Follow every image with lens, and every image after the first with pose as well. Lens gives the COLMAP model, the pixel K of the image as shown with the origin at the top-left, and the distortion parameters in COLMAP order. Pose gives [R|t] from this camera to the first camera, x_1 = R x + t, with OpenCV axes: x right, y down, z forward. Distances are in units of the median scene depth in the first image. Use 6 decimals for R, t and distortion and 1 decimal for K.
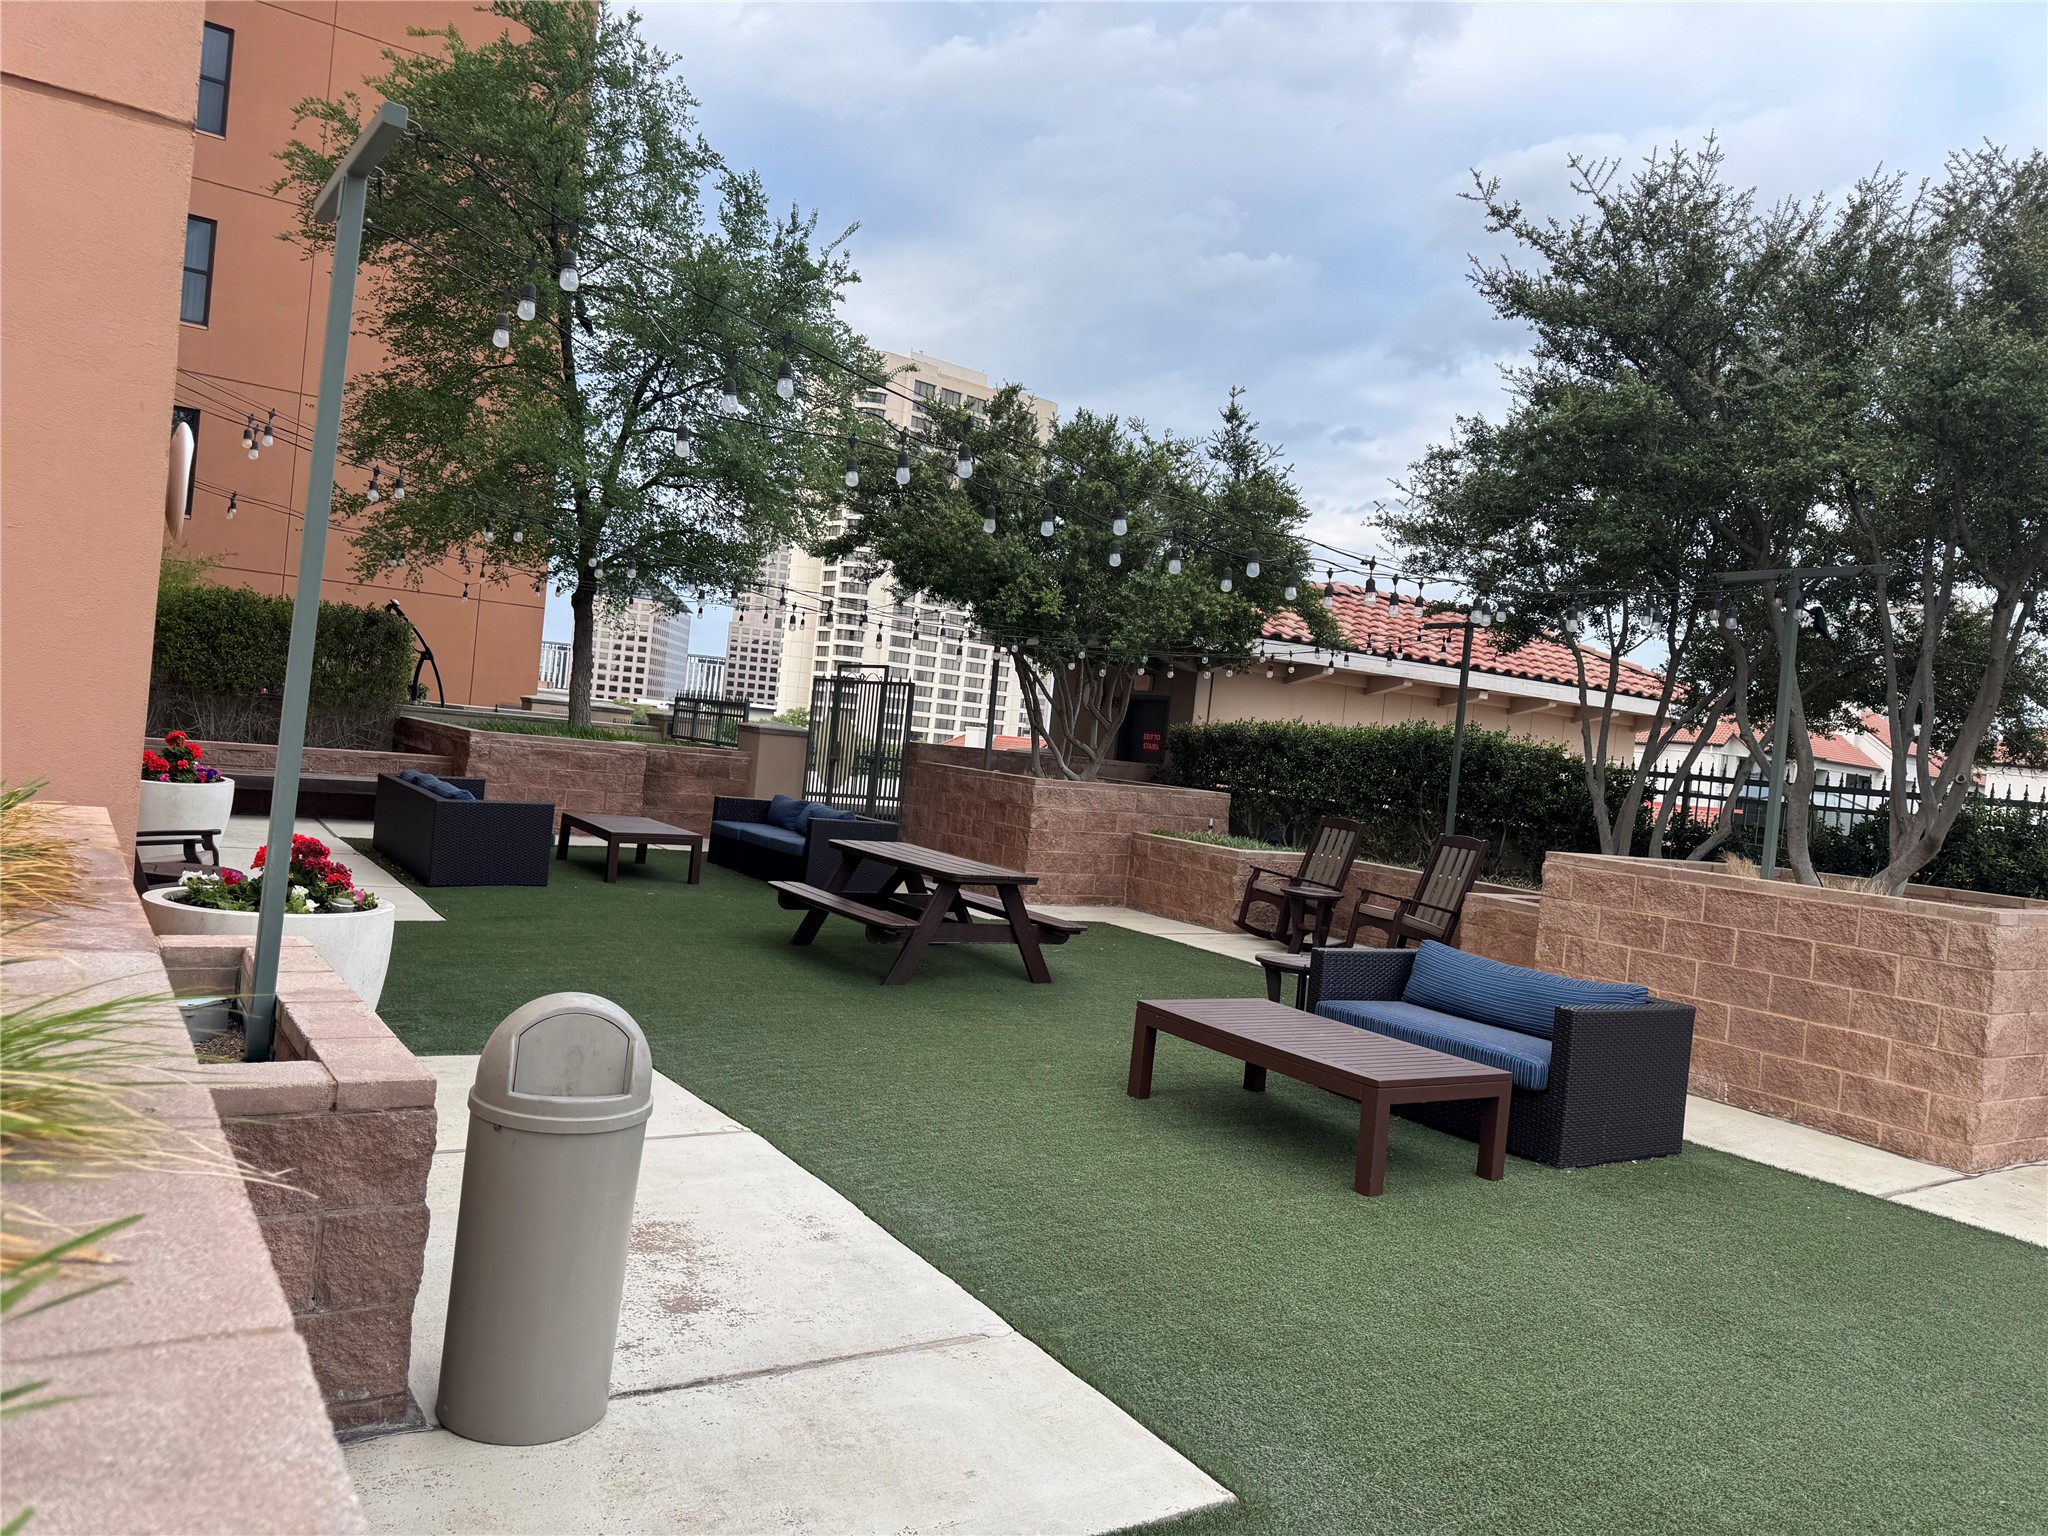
lens RADIAL K [[1470.6, 0, 1024.0], [0, 1470.6, 768.0], [0, 0, 1]] dist [0.059280, -0.103167]
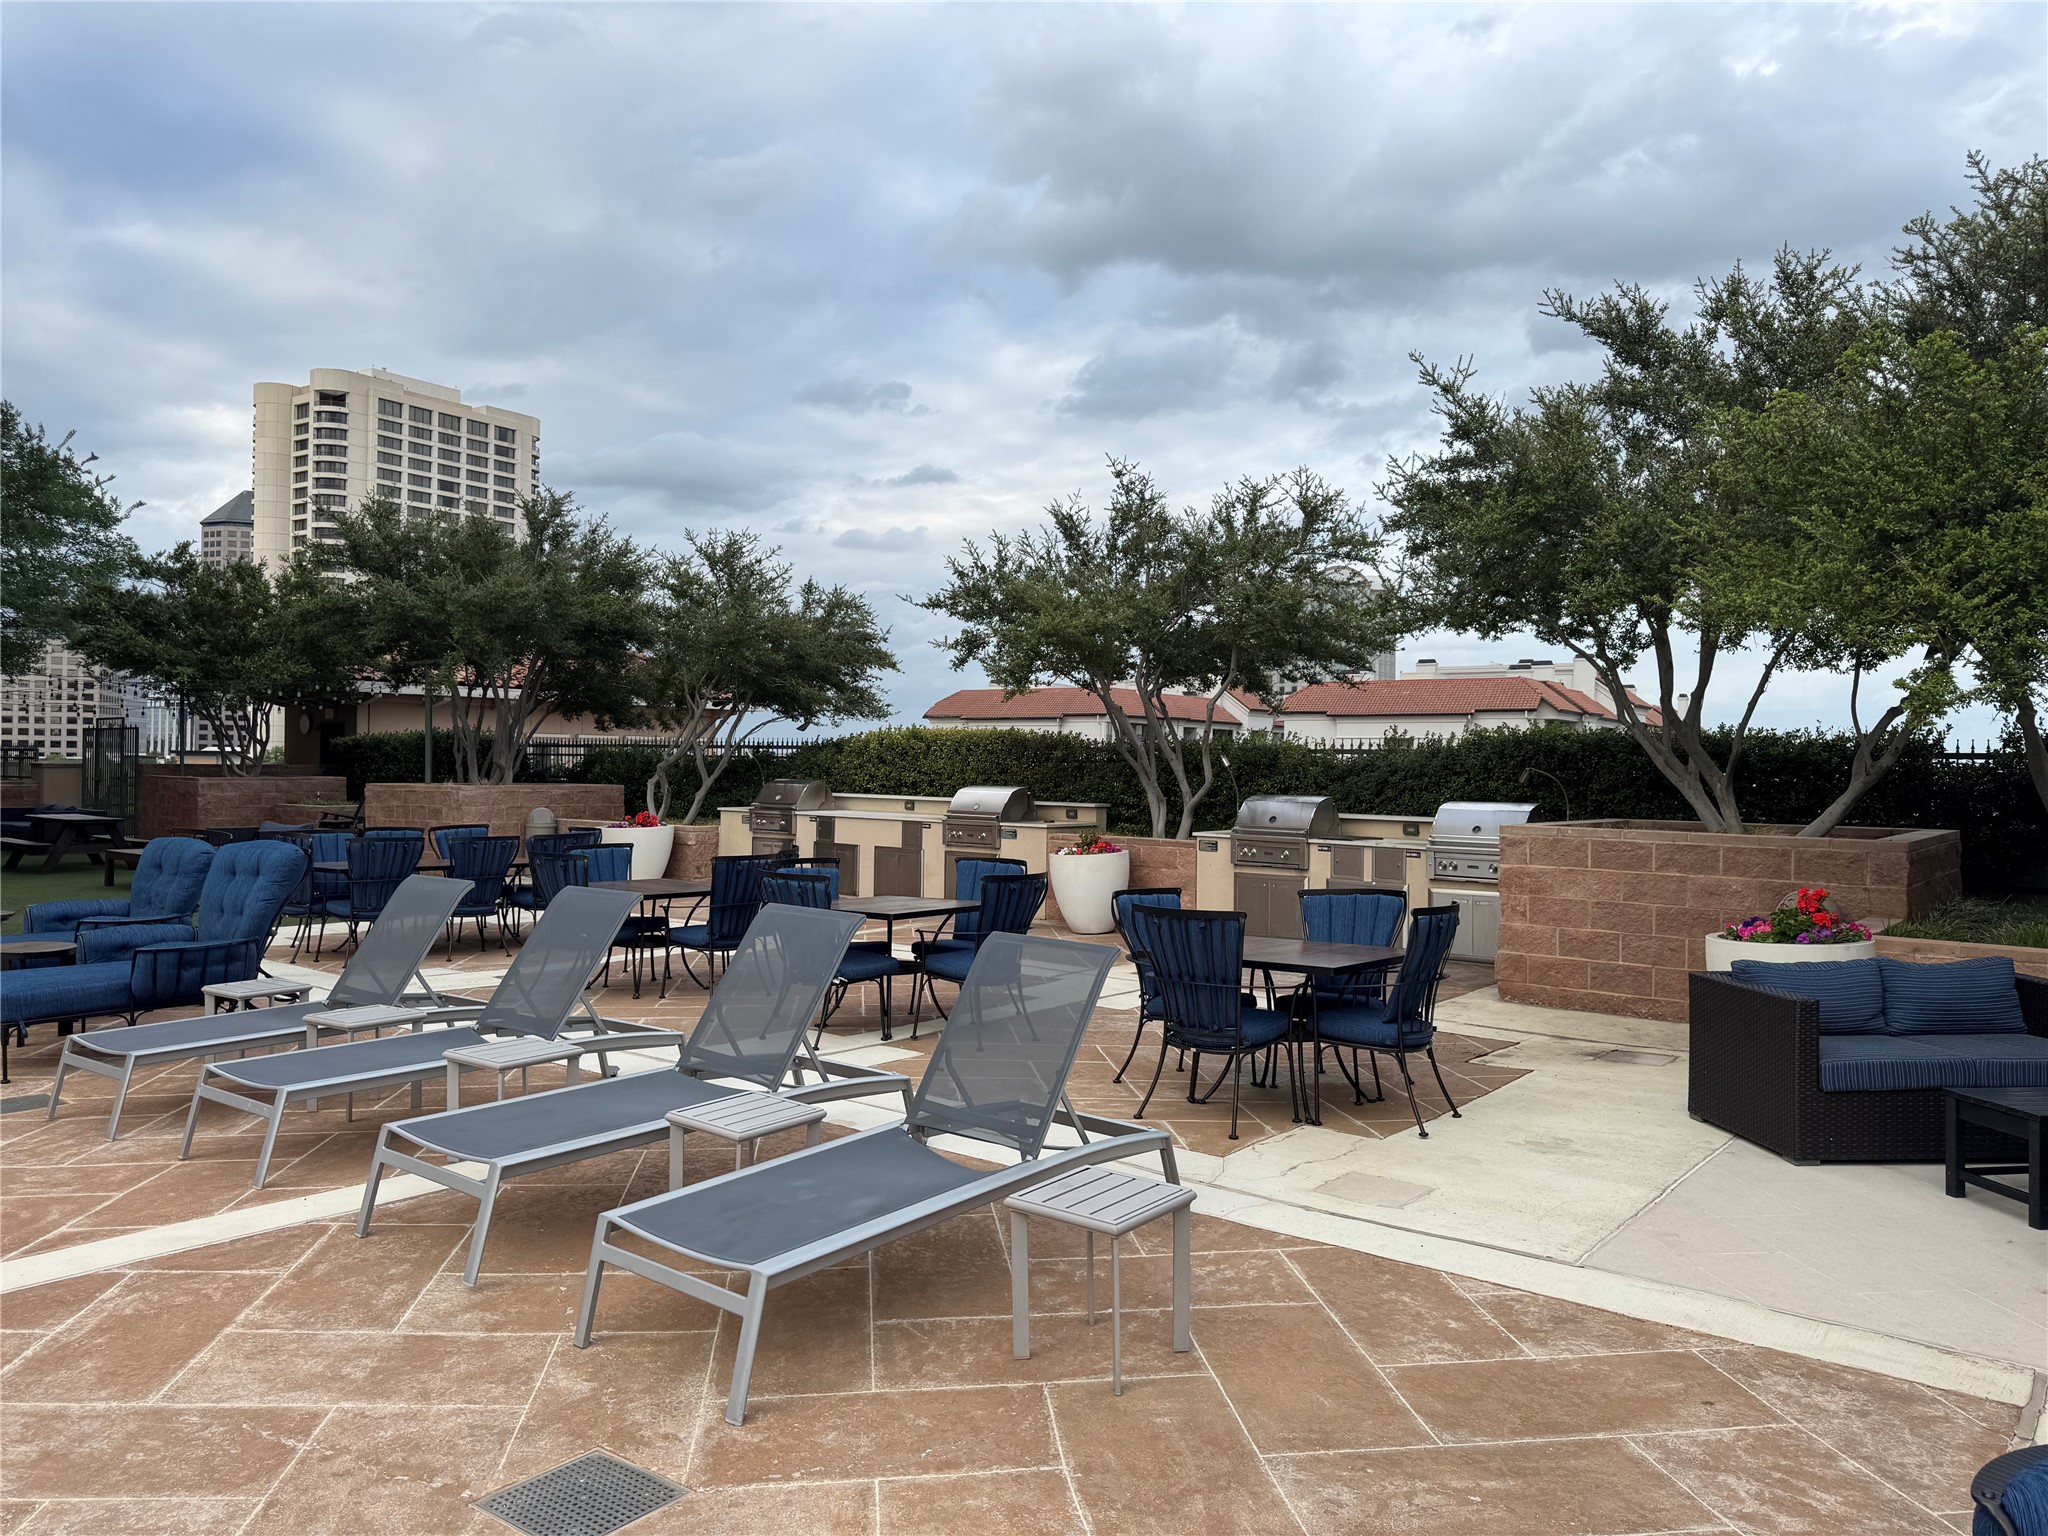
lens RADIAL K [[1392.7, 0, 1024.0], [0, 1392.7, 768.0], [0, 0, 1]] dist [0.005286, 0.002668]
pose [[0.942124, -0.098173, 0.320568, 0.401664], [0.095177, 0.995145, 0.025043, 0.047594], [-0.321470, 0.006917, 0.946894, -0.887091]]
